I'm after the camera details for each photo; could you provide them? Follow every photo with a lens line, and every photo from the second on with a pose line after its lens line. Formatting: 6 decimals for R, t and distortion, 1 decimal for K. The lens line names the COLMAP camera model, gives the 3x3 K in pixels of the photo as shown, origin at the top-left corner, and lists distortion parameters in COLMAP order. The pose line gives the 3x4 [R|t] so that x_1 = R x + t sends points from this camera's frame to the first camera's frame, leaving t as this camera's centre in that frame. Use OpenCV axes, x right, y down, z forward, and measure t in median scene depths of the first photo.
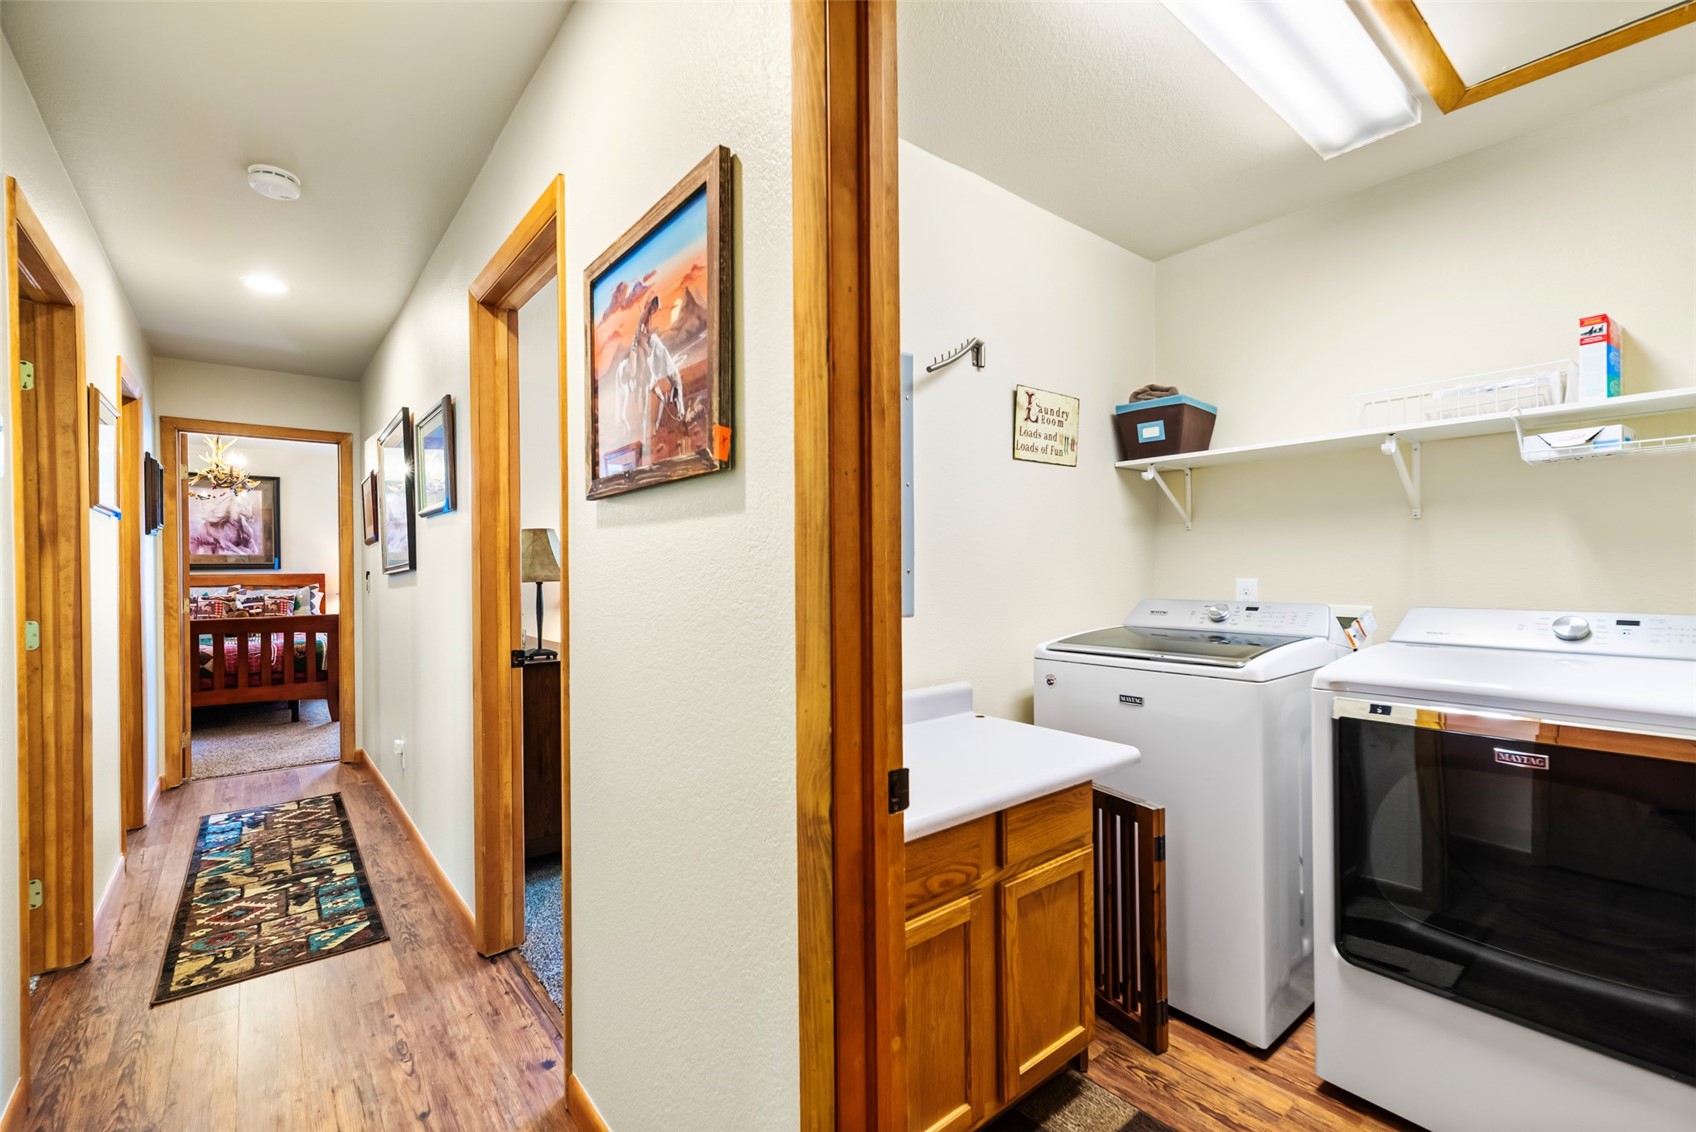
lens RADIAL K [[731.2, 0, 852.0], [0, 731.2, 571.3], [0, 0, 1]] dist [0.006772, 0.000916]
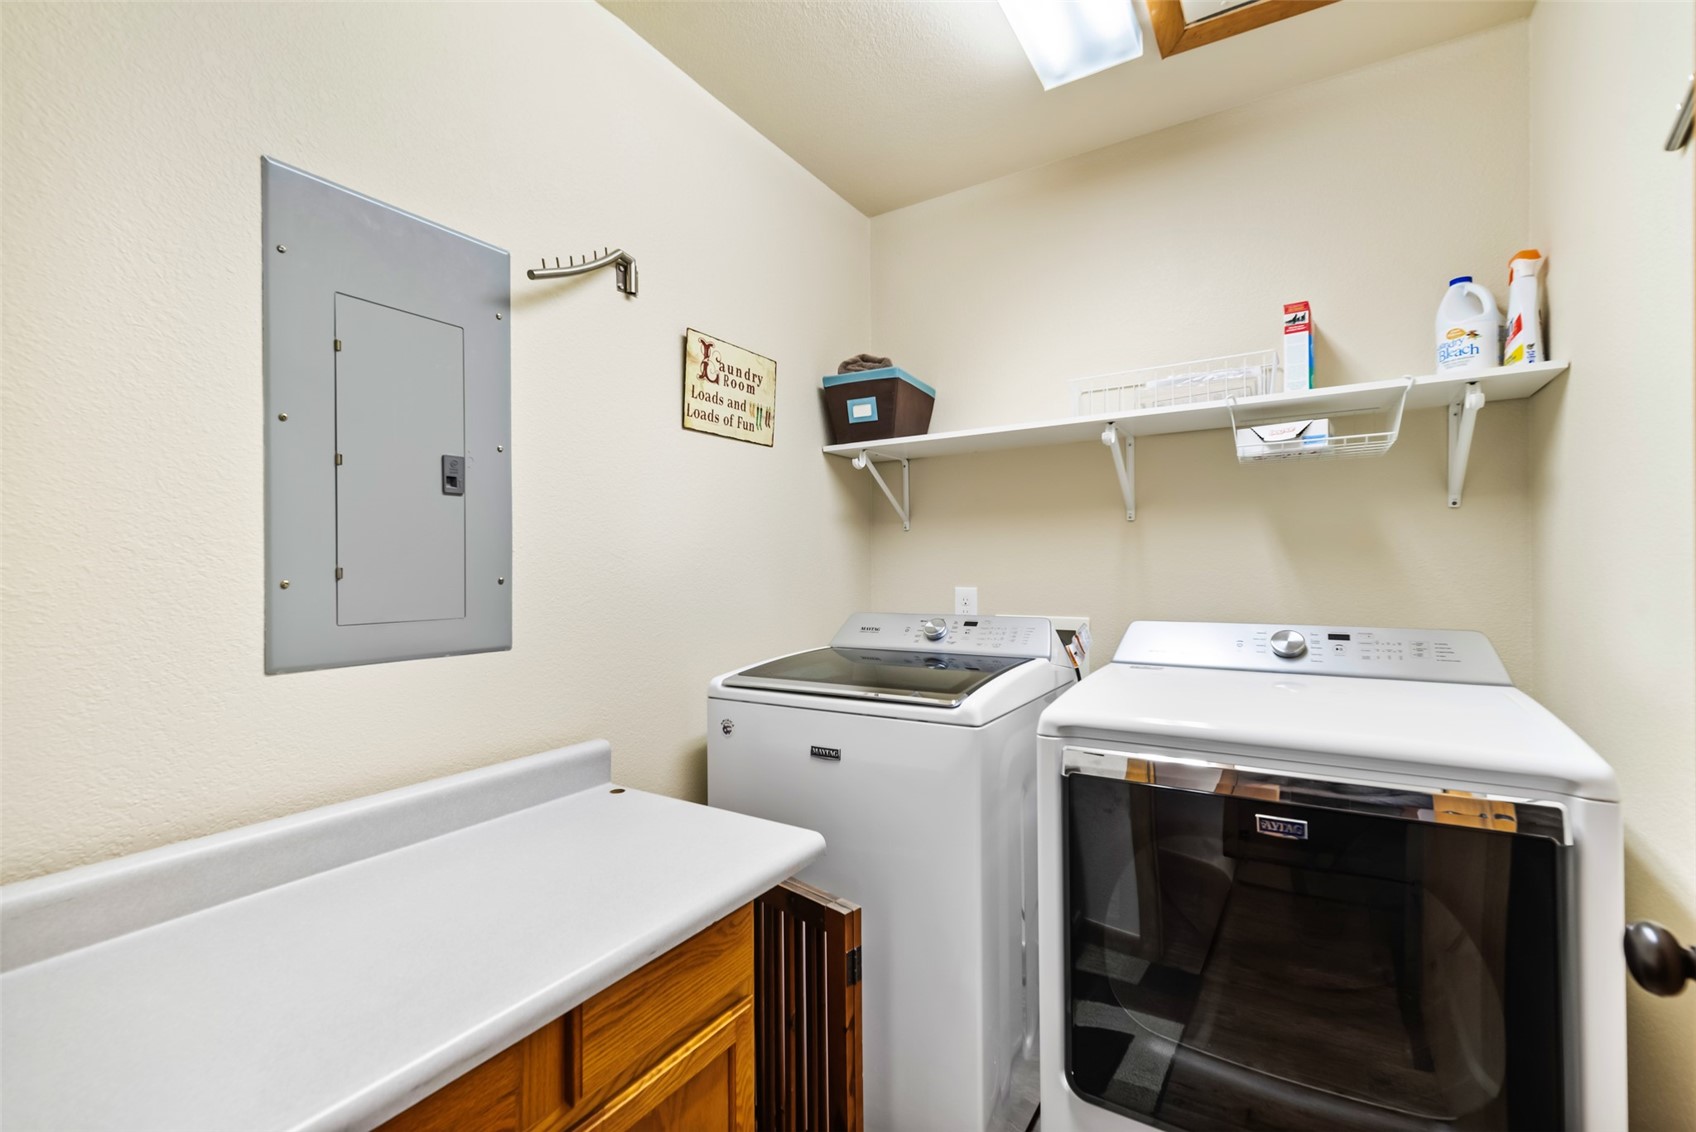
lens RADIAL K [[731.2, 0, 848.6], [0, 731.2, 571.5], [0, 0, 1]] dist [0.006772, 0.000916]
pose [[0.947193, 0.001103, 0.320663, 0.155979], [0.000980, 0.999979, -0.006335, -0.004069], [-0.320664, 0.006315, 0.947172, 0.270261]]
